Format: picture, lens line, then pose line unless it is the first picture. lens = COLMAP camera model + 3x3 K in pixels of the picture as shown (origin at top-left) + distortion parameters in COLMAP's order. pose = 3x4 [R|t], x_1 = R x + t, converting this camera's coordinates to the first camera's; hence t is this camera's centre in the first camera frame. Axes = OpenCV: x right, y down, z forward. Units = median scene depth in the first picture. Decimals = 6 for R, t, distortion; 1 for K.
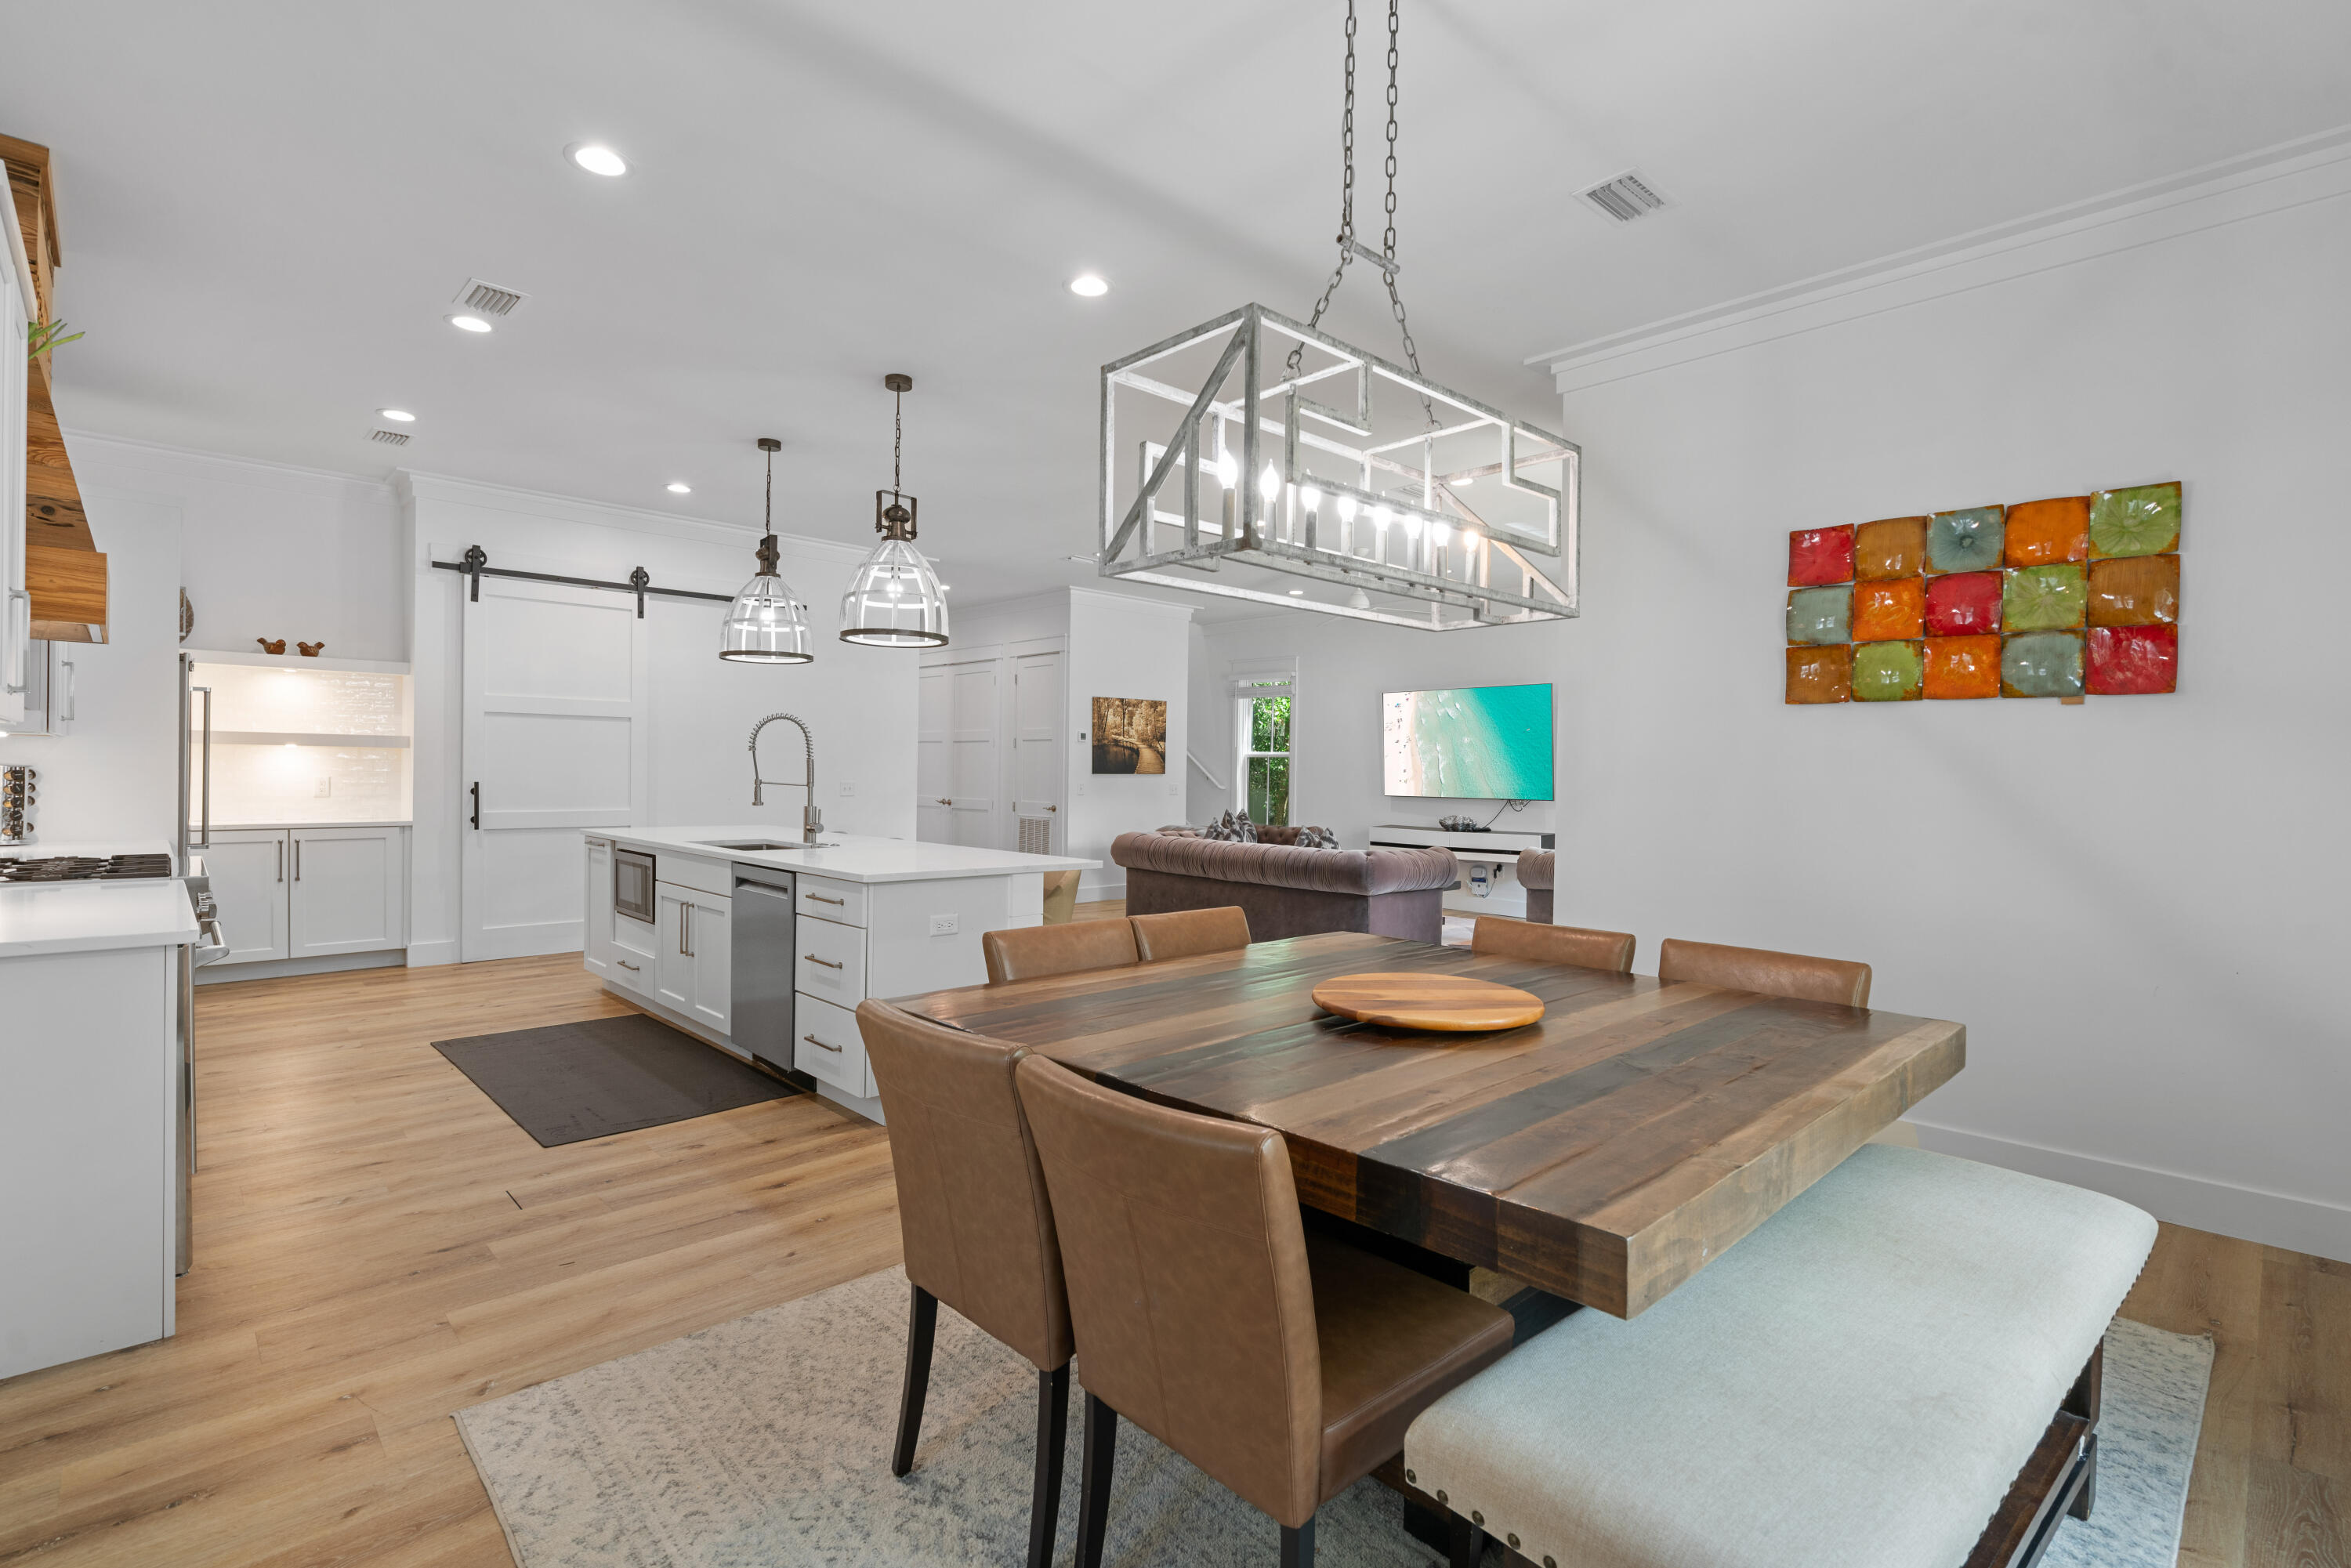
lens RADIAL K [[1084.8, 0, 1150.2], [0, 1084.8, 777.3], [0, 0, 1]] dist [-0.013590, 0.004780]
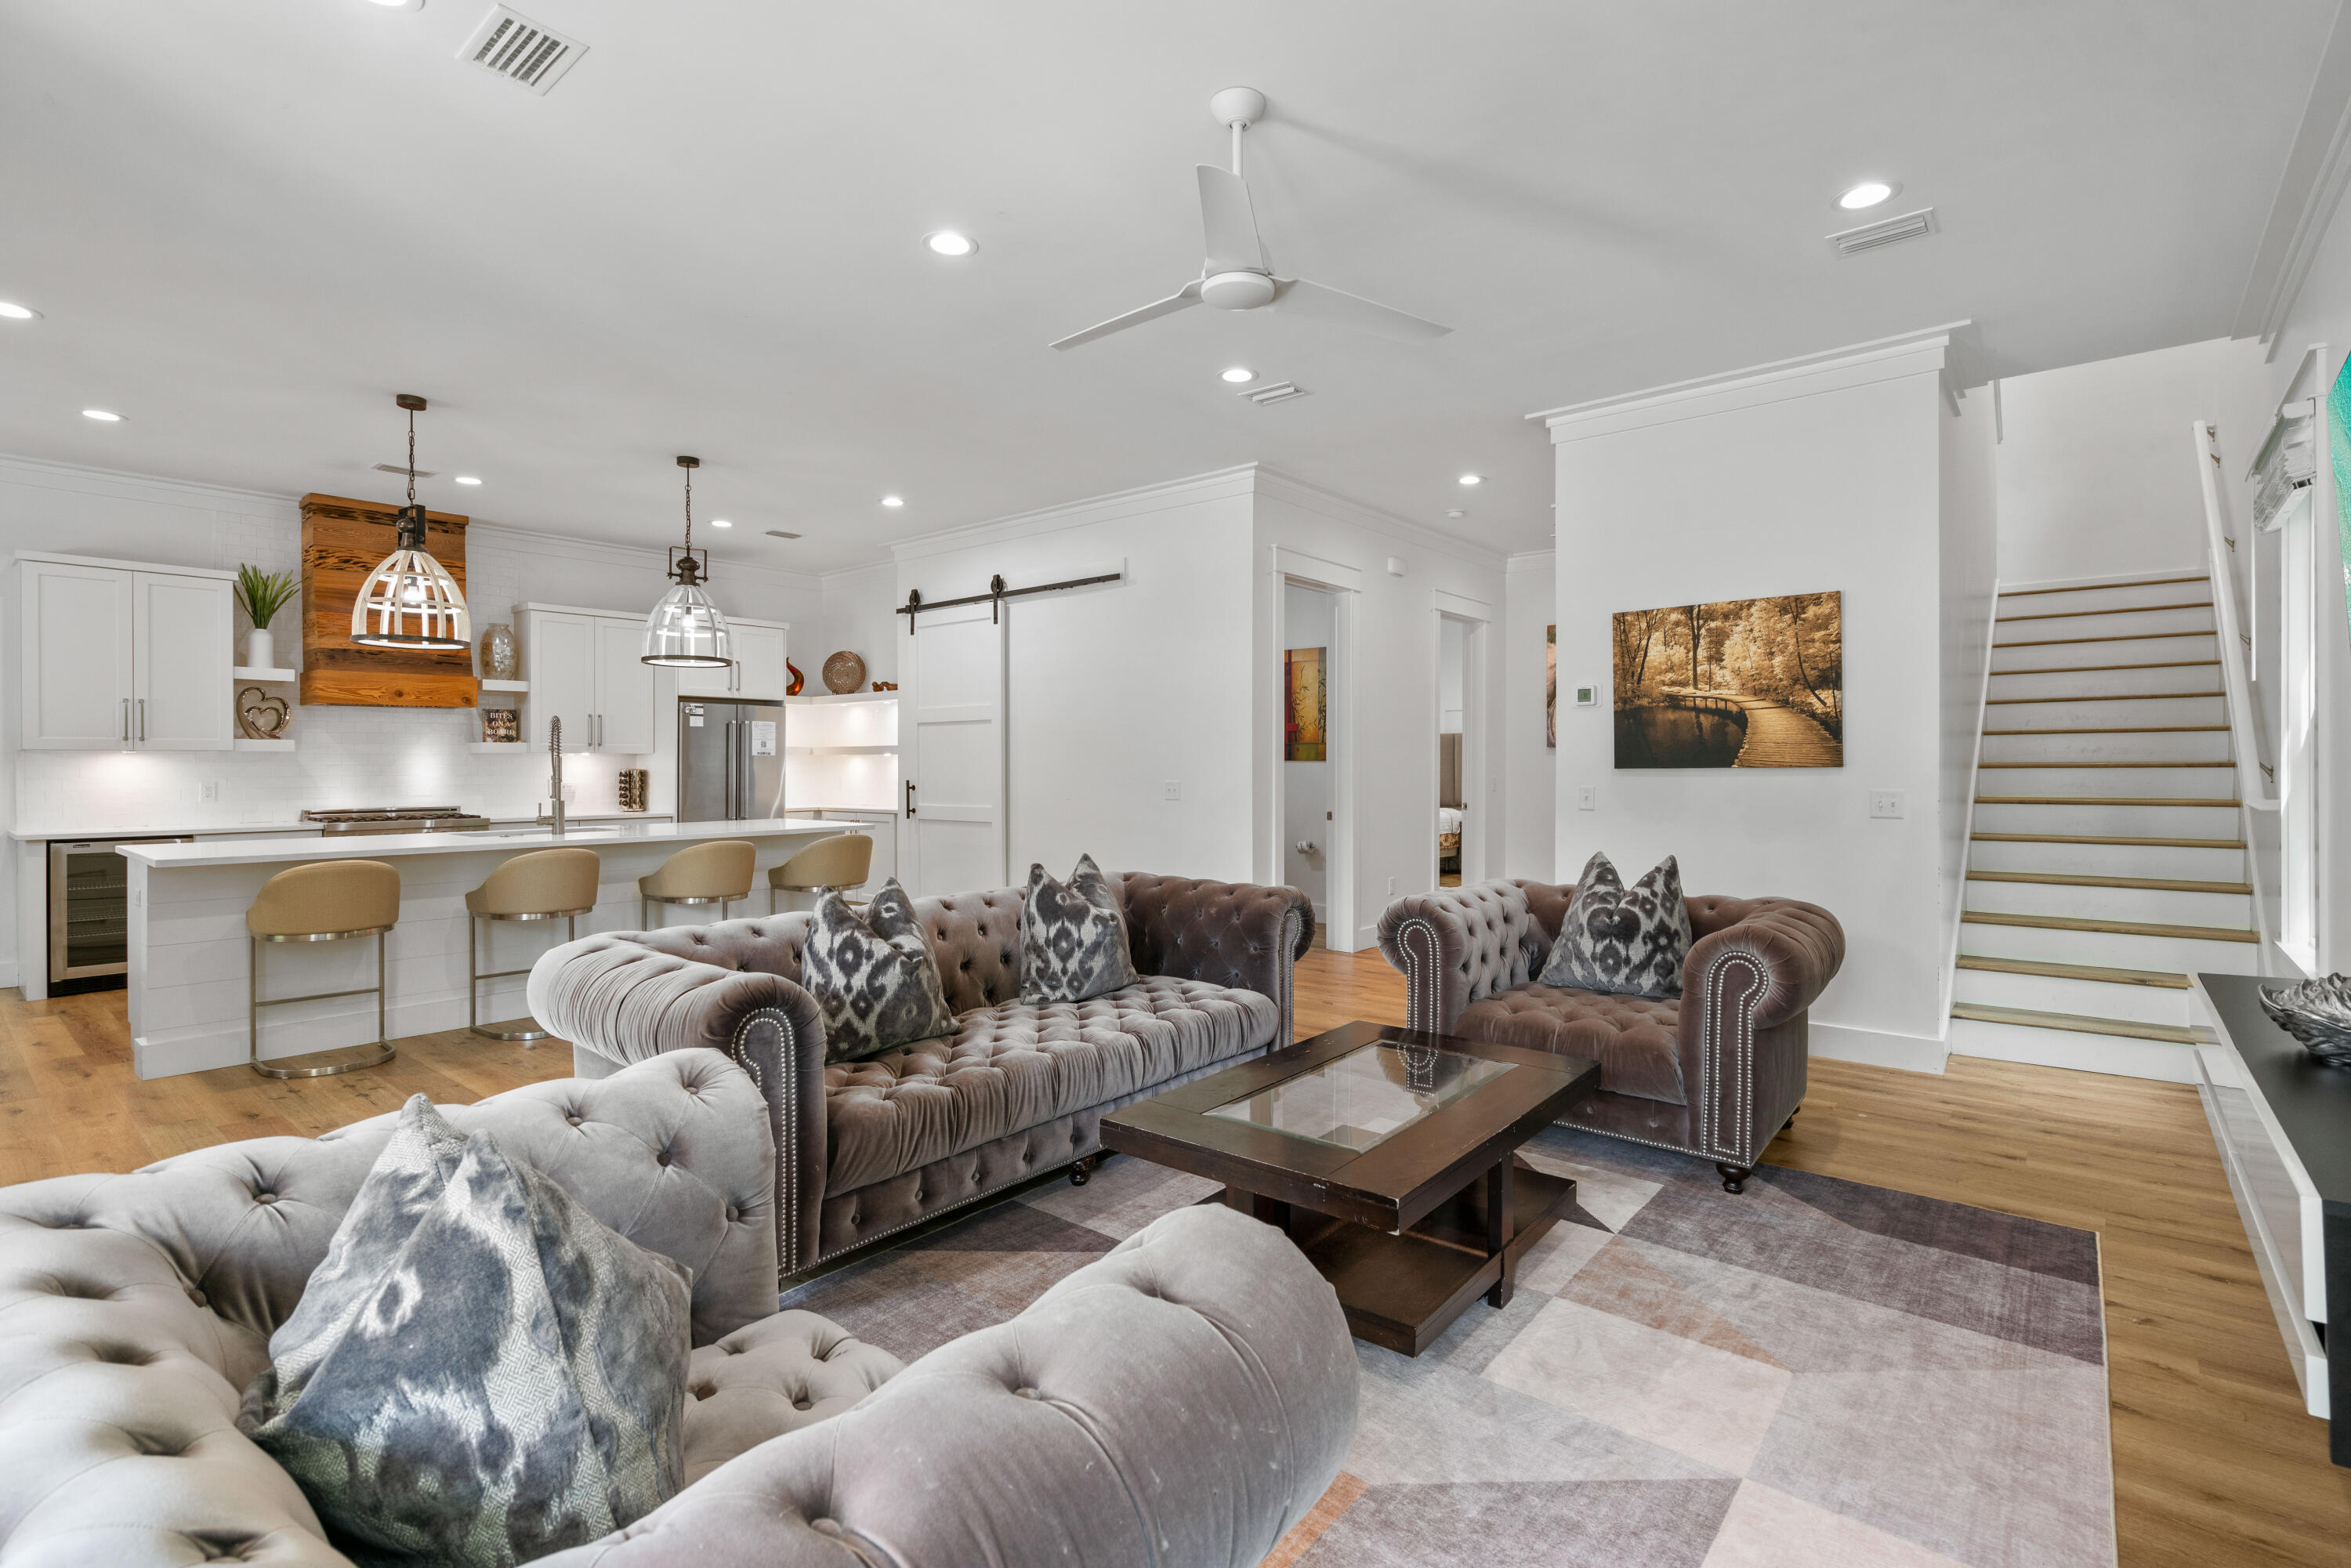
lens RADIAL K [[1084.8, 0, 1215.0], [0, 1084.8, 764.9], [0, 0, 1]] dist [-0.013590, 0.004780]
pose [[0.125918, -0.015561, -0.991919, 0.693640], [-0.003431, 0.999864, -0.016121, 0.005981], [0.992035, 0.005433, 0.125847, 1.265367]]
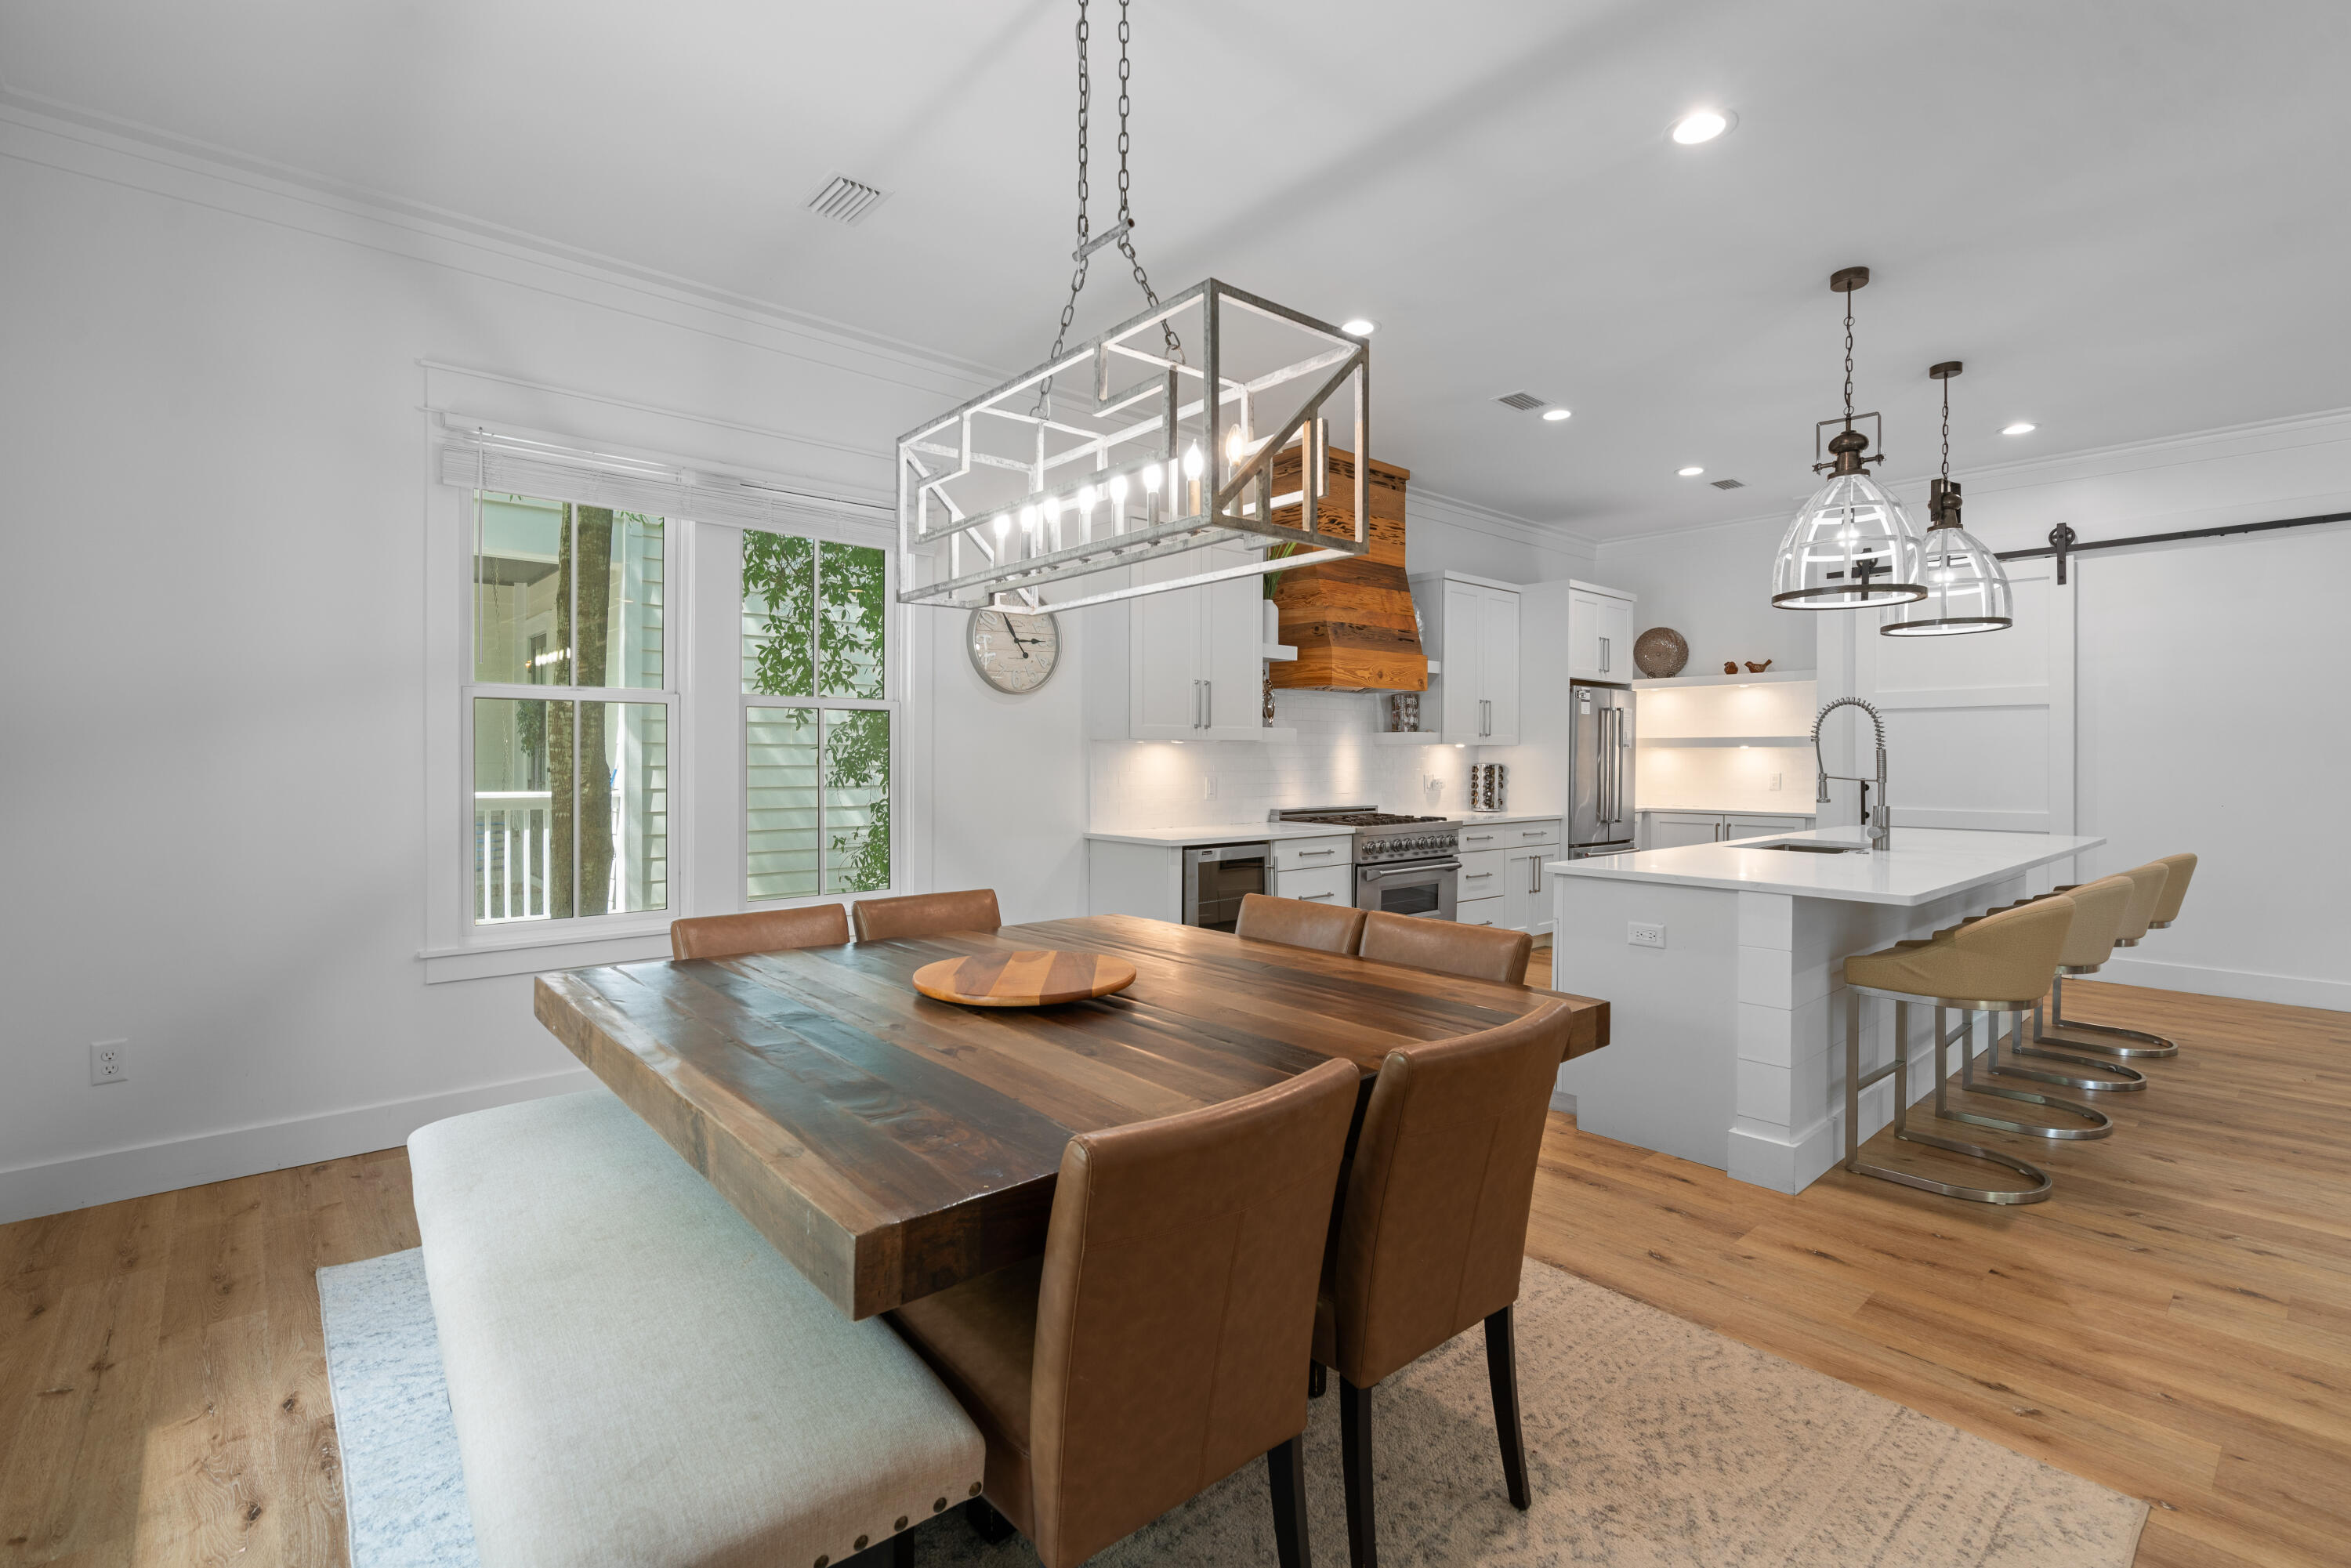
lens RADIAL K [[1084.8, 0, 1183.9], [0, 1084.8, 758.4], [0, 0, 1]] dist [-0.013590, 0.004780]
pose [[-0.031708, -0.013247, -0.999409, 0.445143], [-0.010819, 0.999858, -0.012910, 0.005420], [0.999439, 0.010403, -0.031847, 0.411512]]
